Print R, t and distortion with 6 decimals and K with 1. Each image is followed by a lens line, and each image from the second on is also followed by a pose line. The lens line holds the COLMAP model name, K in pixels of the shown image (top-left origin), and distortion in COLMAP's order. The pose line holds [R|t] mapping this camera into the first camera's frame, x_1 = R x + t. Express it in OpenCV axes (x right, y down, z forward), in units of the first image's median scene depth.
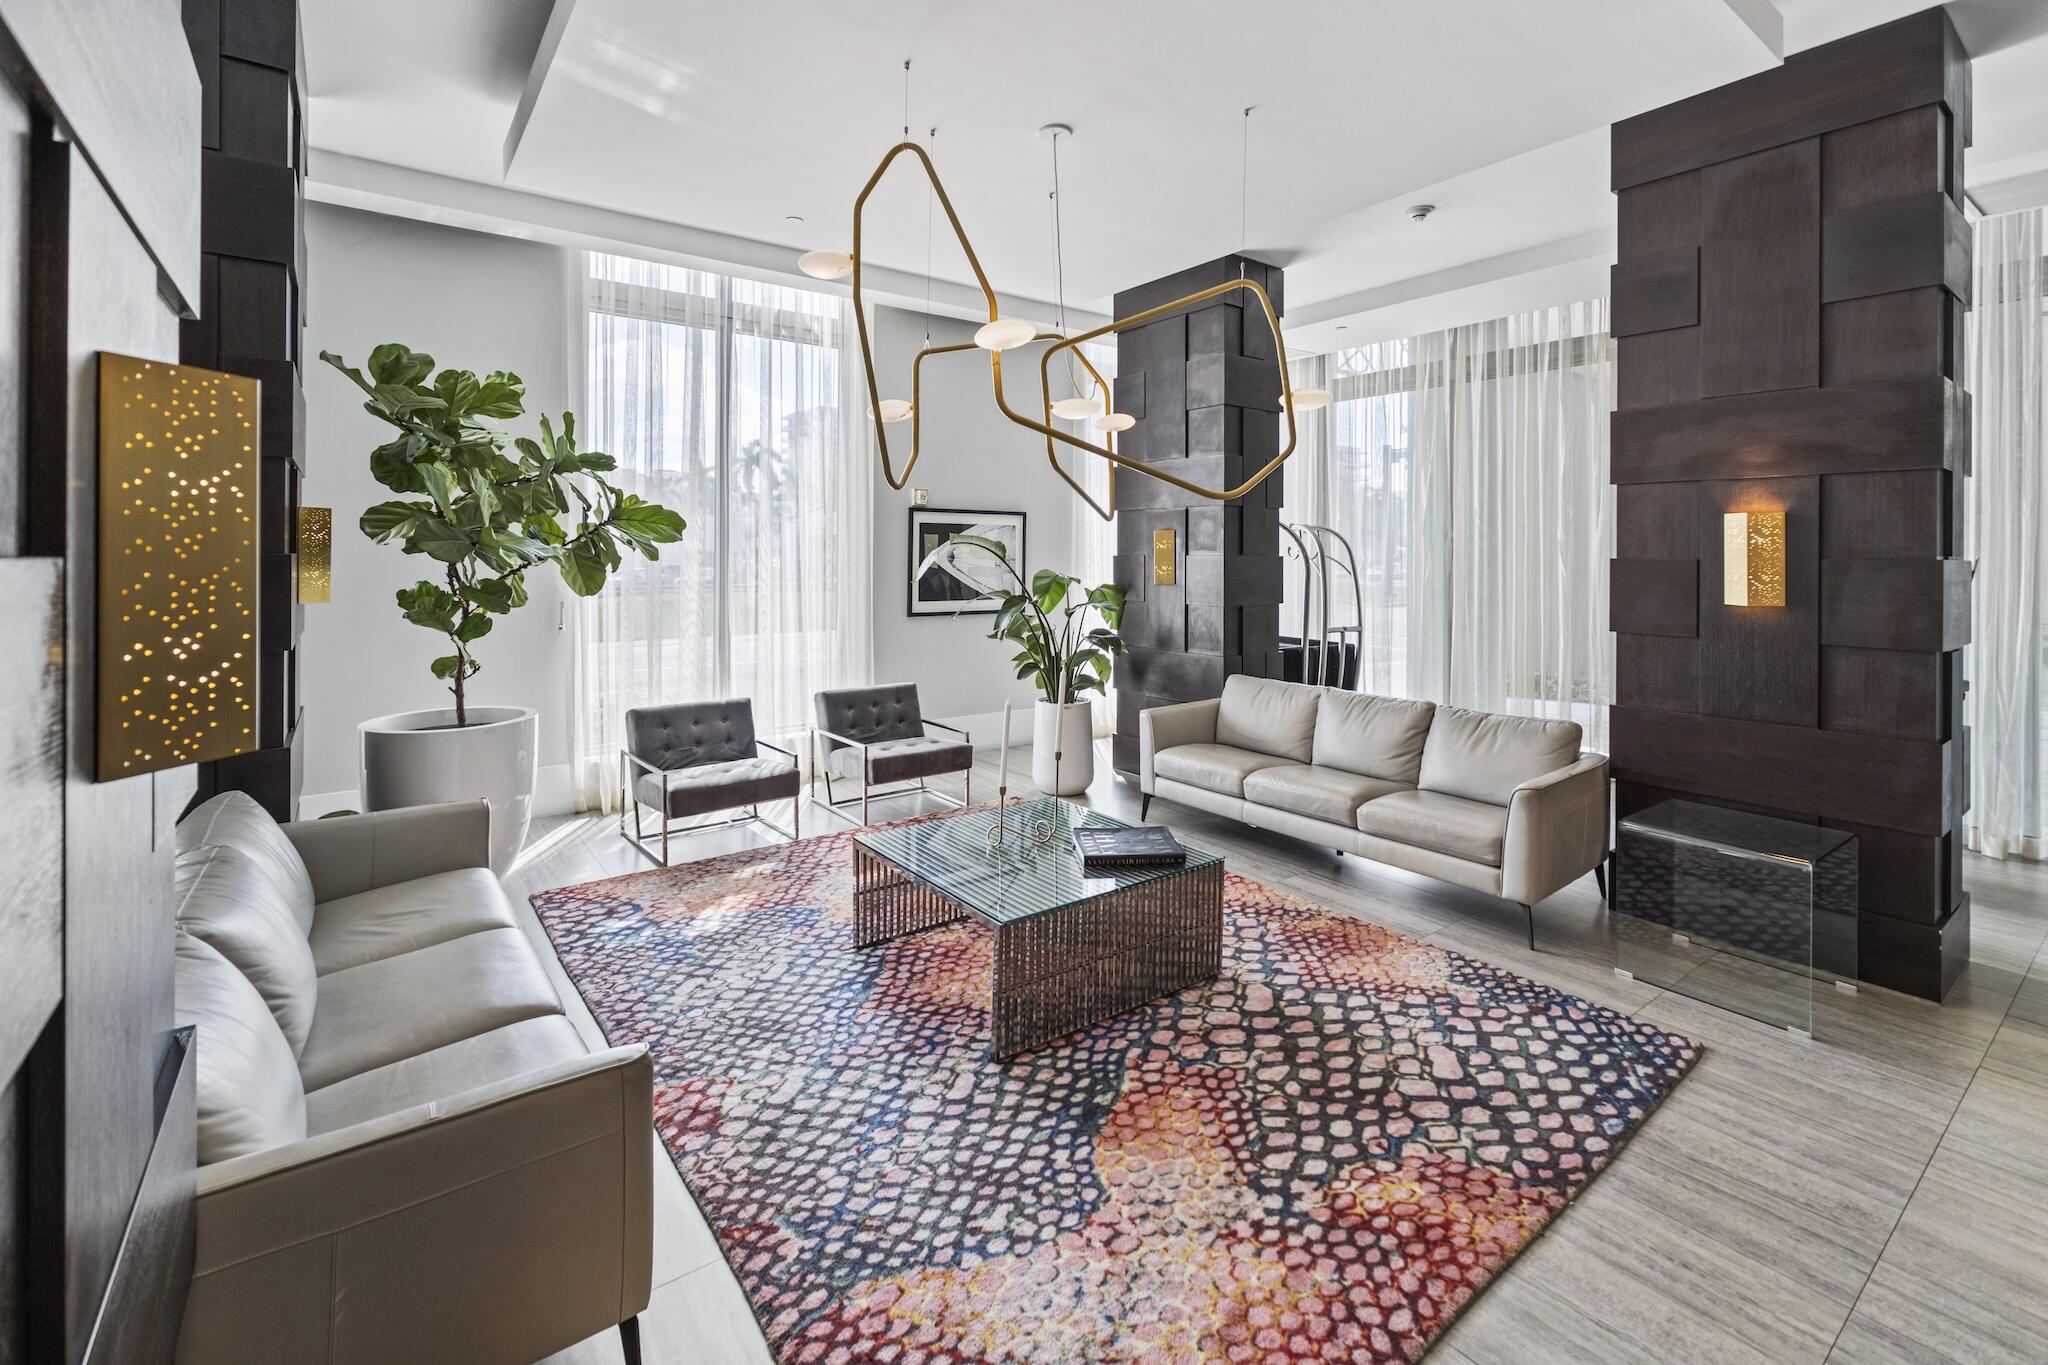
lens RADIAL K [[894.2, 0, 1026.6], [0, 894.2, 683.4], [0, 0, 1]] dist [-0.005052, 0.001679]
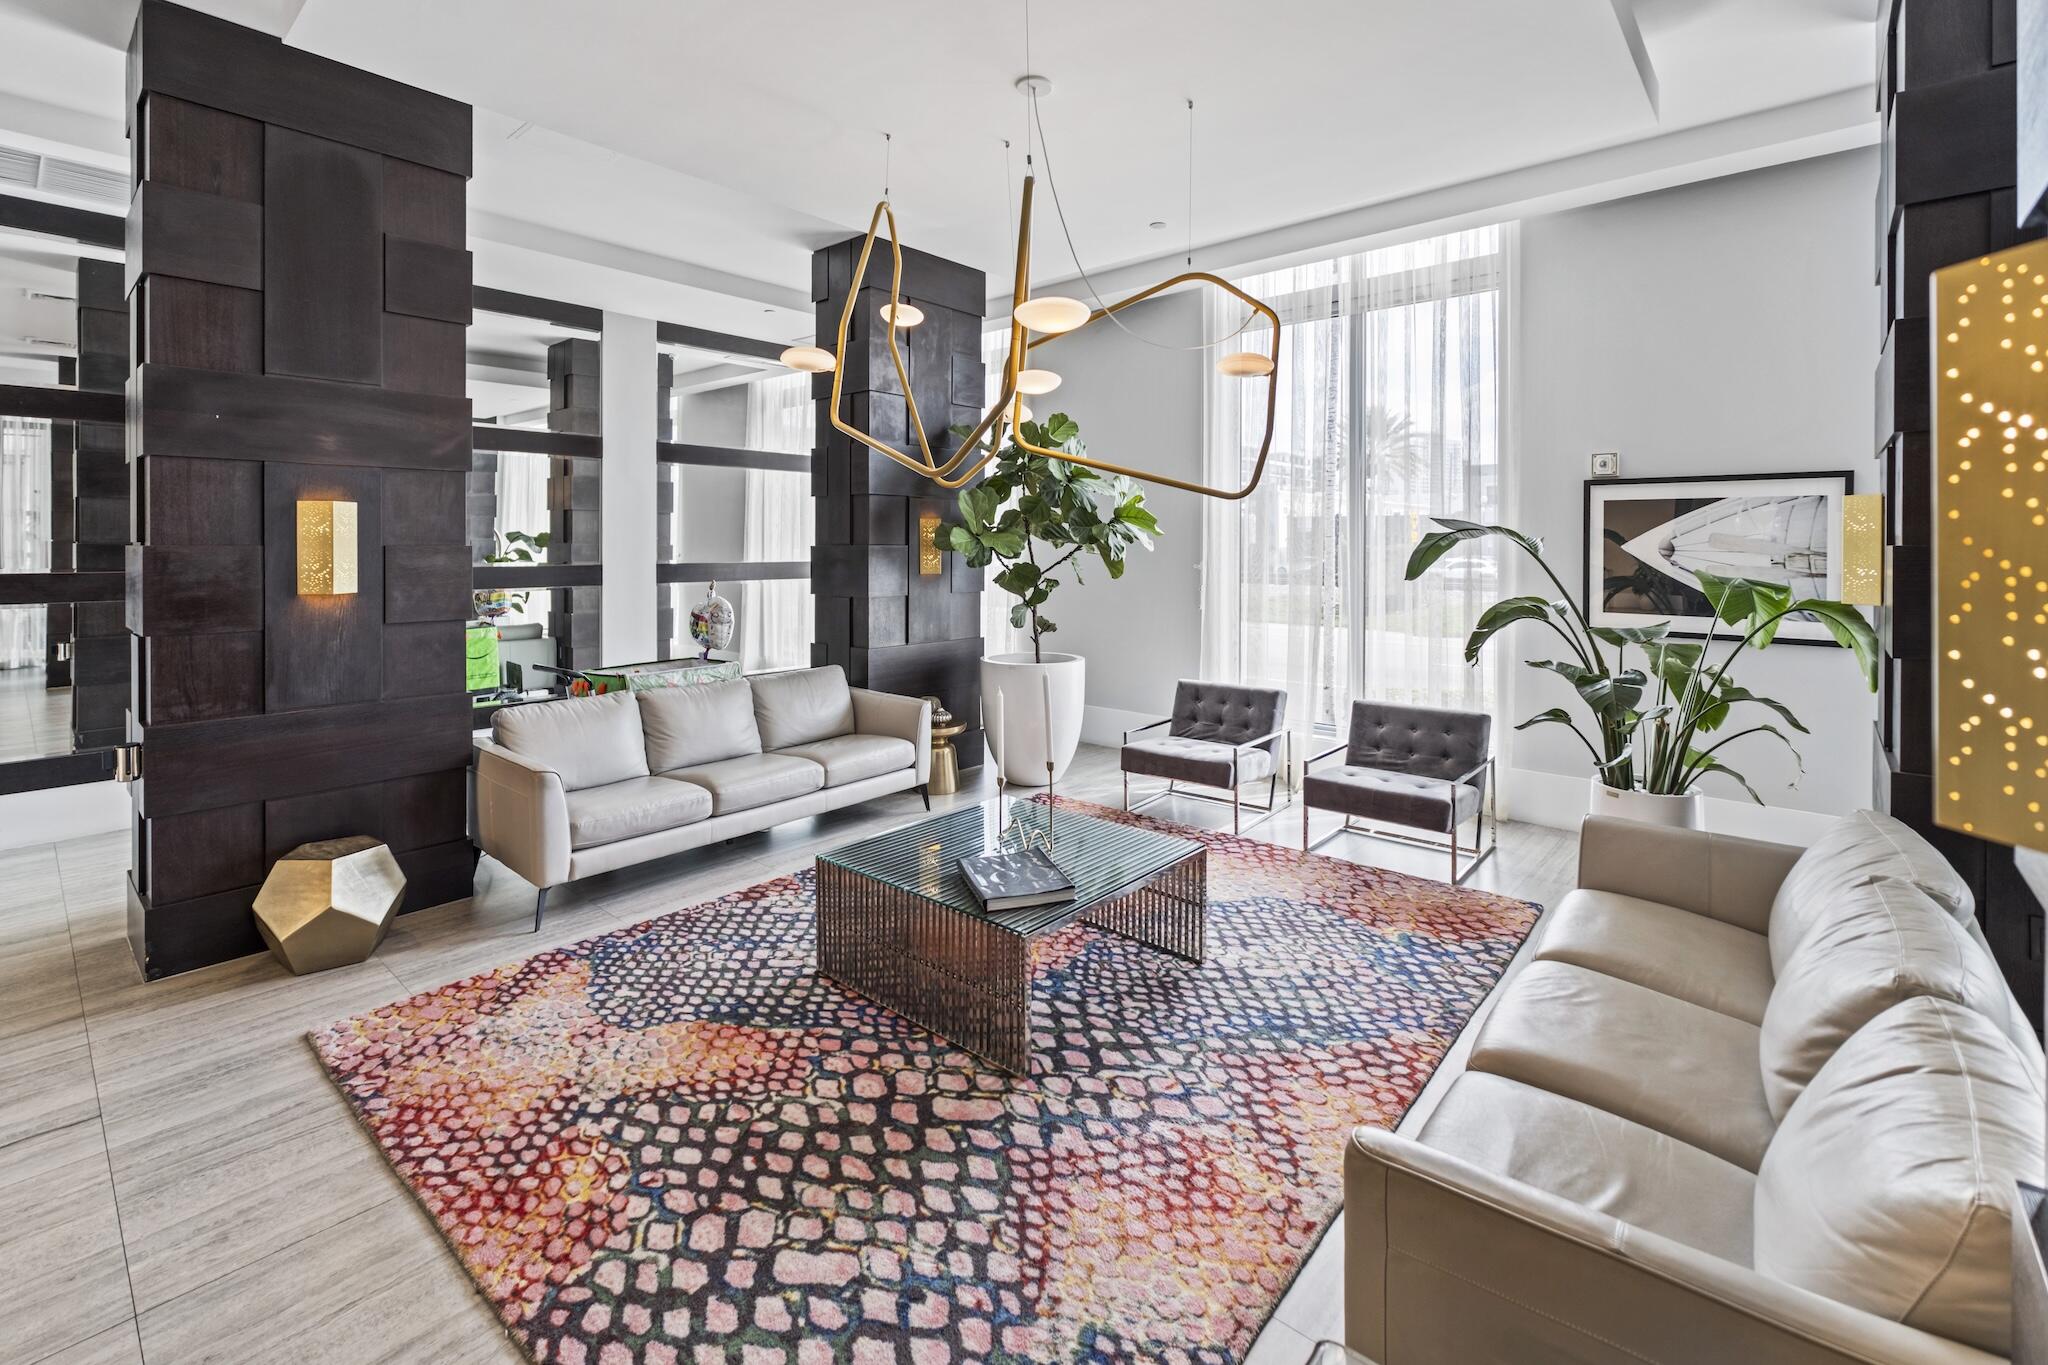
lens RADIAL K [[894.2, 0, 1025.6], [0, 894.2, 680.6], [0, 0, 1]] dist [-0.005052, 0.001679]
pose [[0.208928, 0.141124, -0.967695, 1.194065], [-0.140005, 0.983656, 0.113224, -0.138141], [0.967857, 0.111826, 0.225272, 1.019983]]
